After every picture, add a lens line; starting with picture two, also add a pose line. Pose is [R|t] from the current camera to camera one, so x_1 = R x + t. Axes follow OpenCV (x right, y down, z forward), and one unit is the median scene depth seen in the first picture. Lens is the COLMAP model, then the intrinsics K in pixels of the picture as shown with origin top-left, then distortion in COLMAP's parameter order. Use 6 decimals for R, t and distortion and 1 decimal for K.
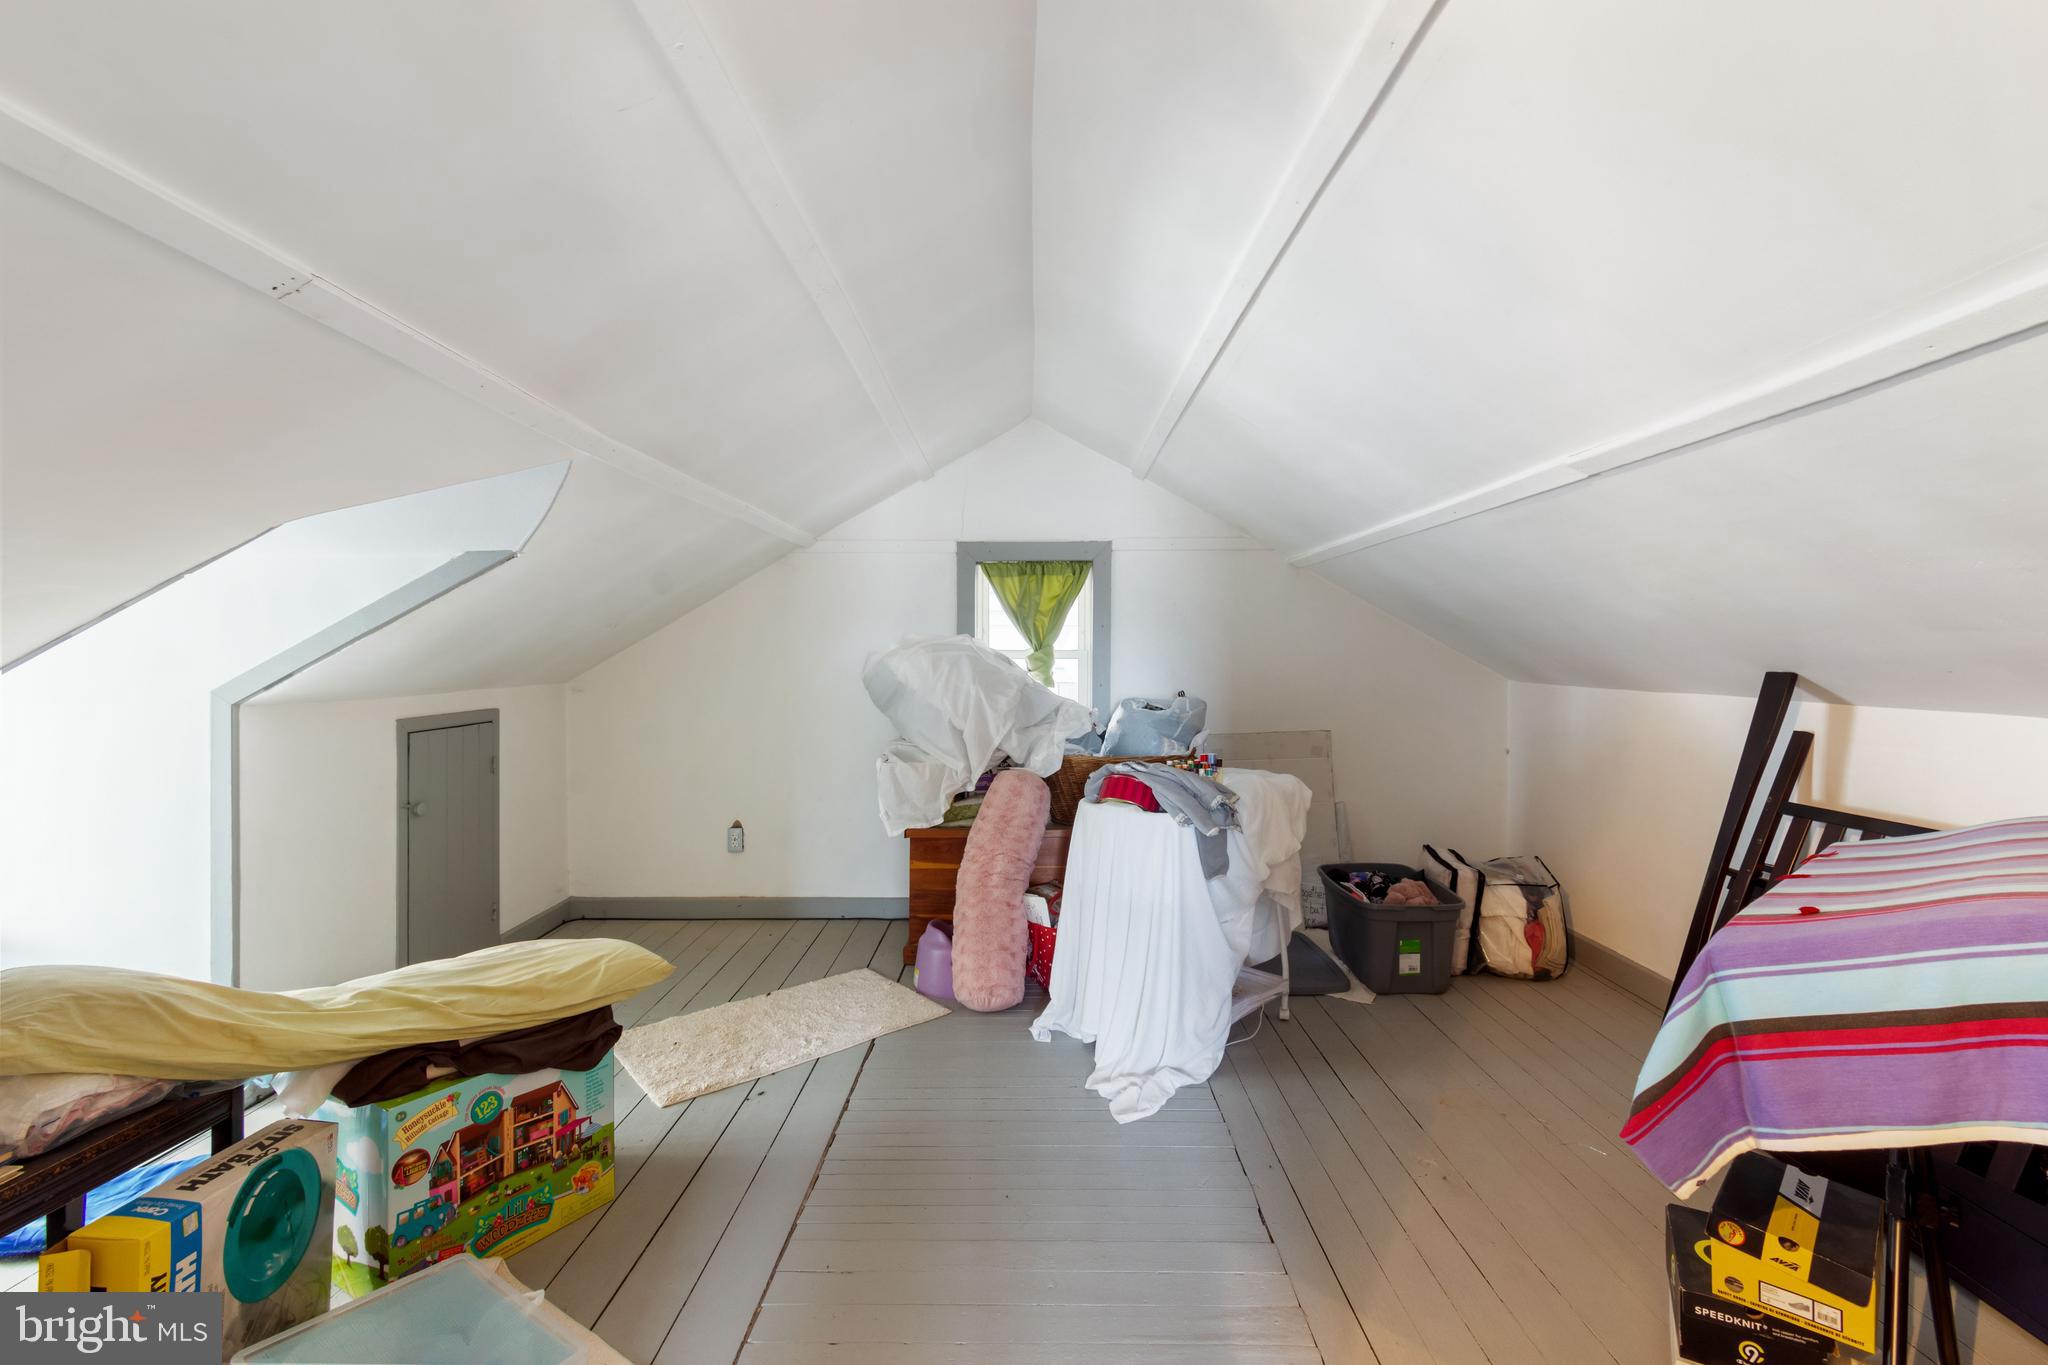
lens RADIAL K [[909.6, 0, 1025.4], [0, 909.6, 679.9], [0, 0, 1]] dist [-0.005045, -0.000495]
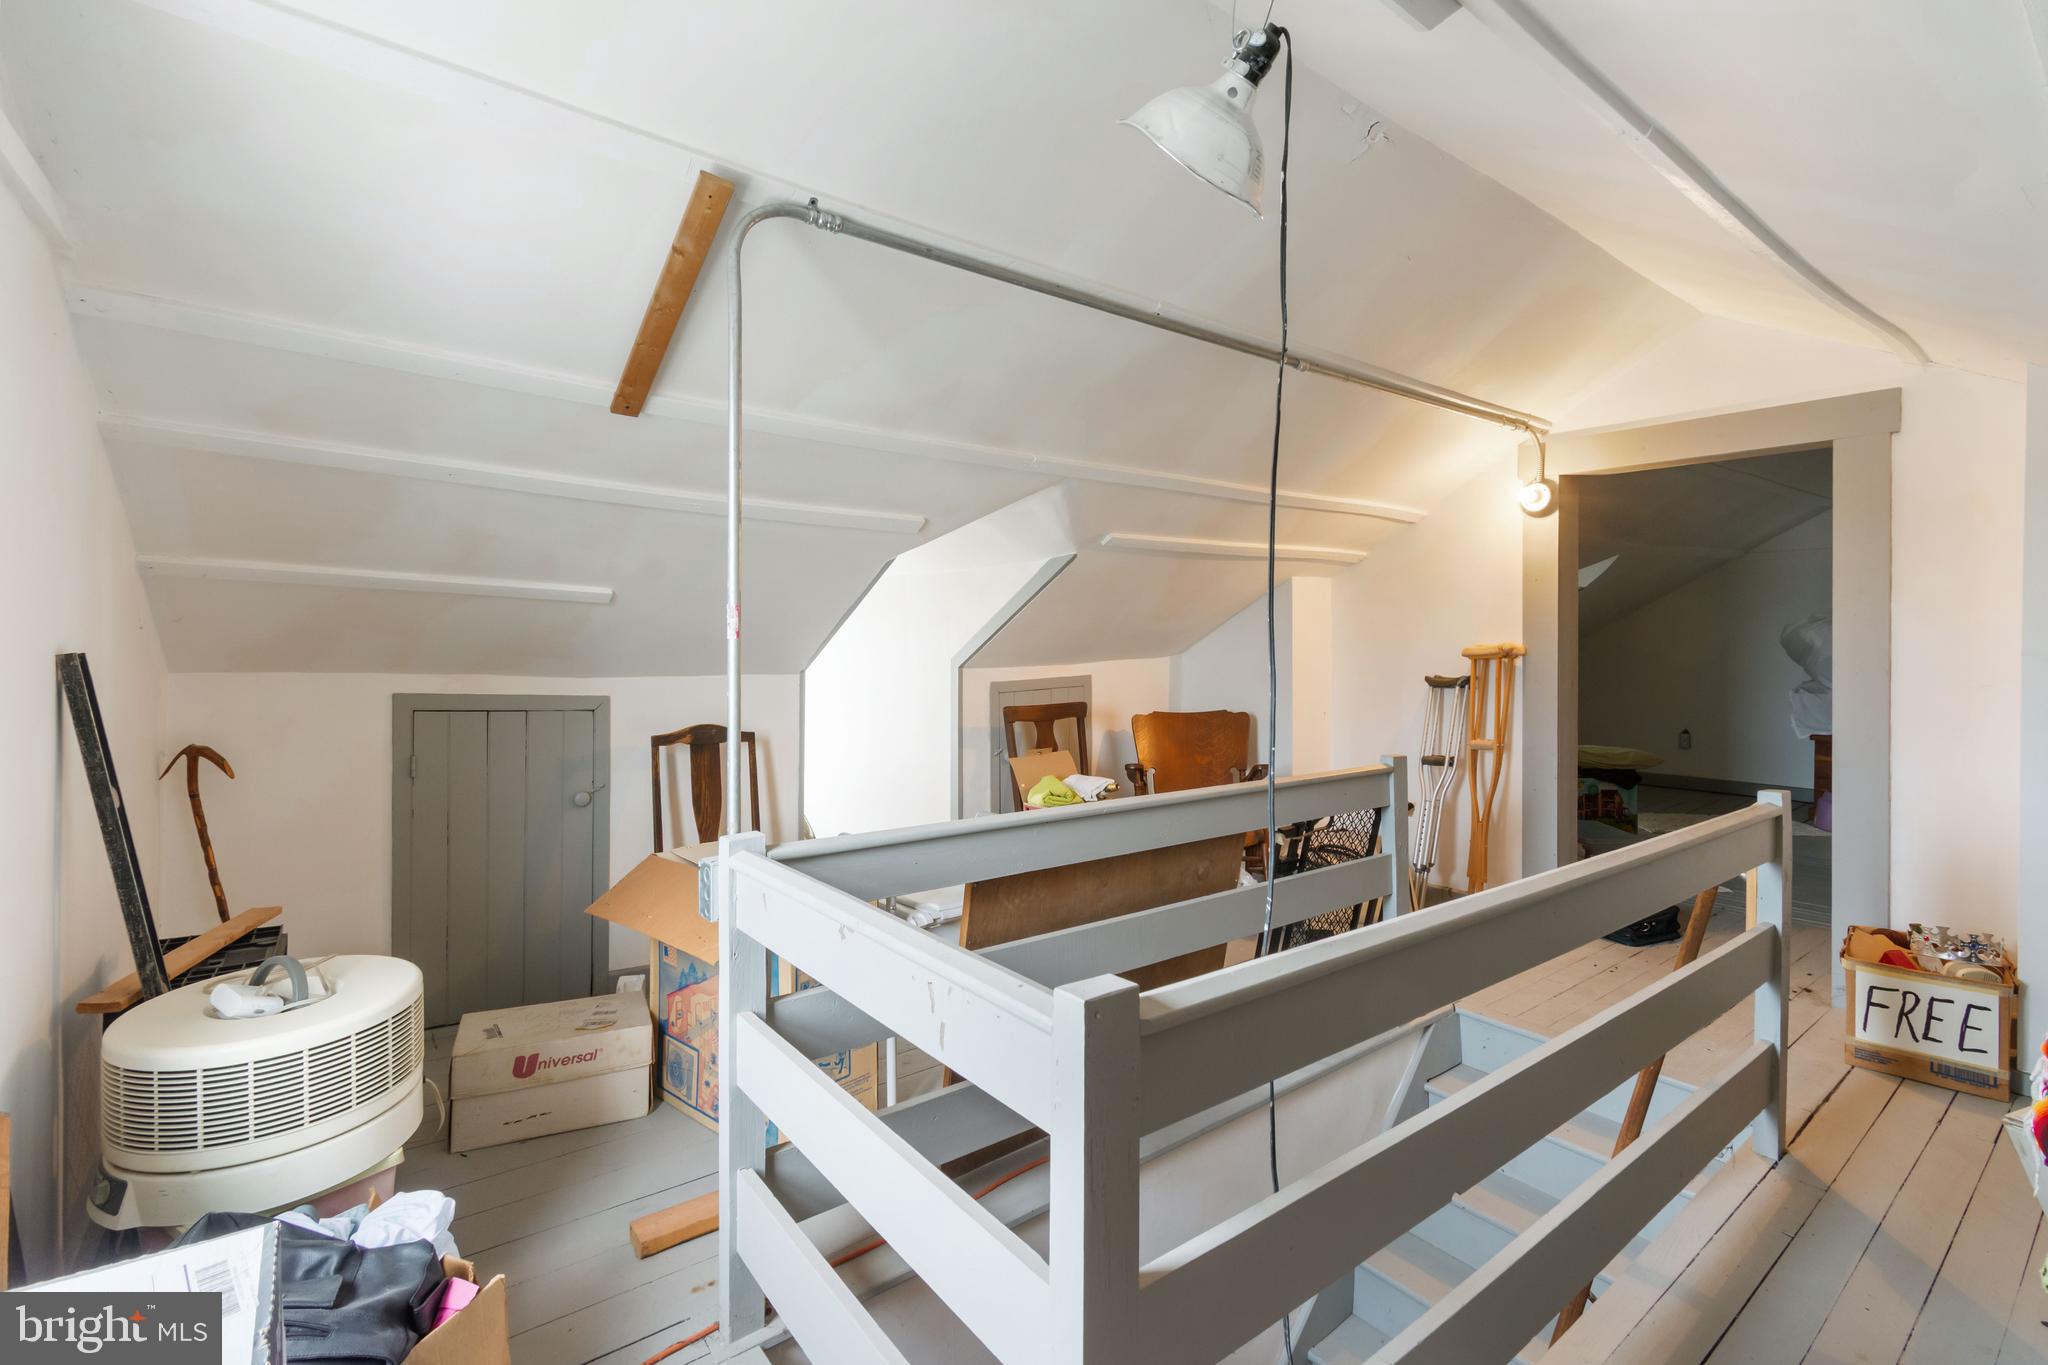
lens RADIAL K [[909.6, 0, 1026.5], [0, 909.6, 667.5], [0, 0, 1]] dist [-0.005045, -0.000495]
pose [[0.612121, 0.005402, -0.790746, 0.284103], [0.000802, 0.999972, 0.007453, 0.032394], [0.790764, -0.005196, 0.612099, -1.073909]]
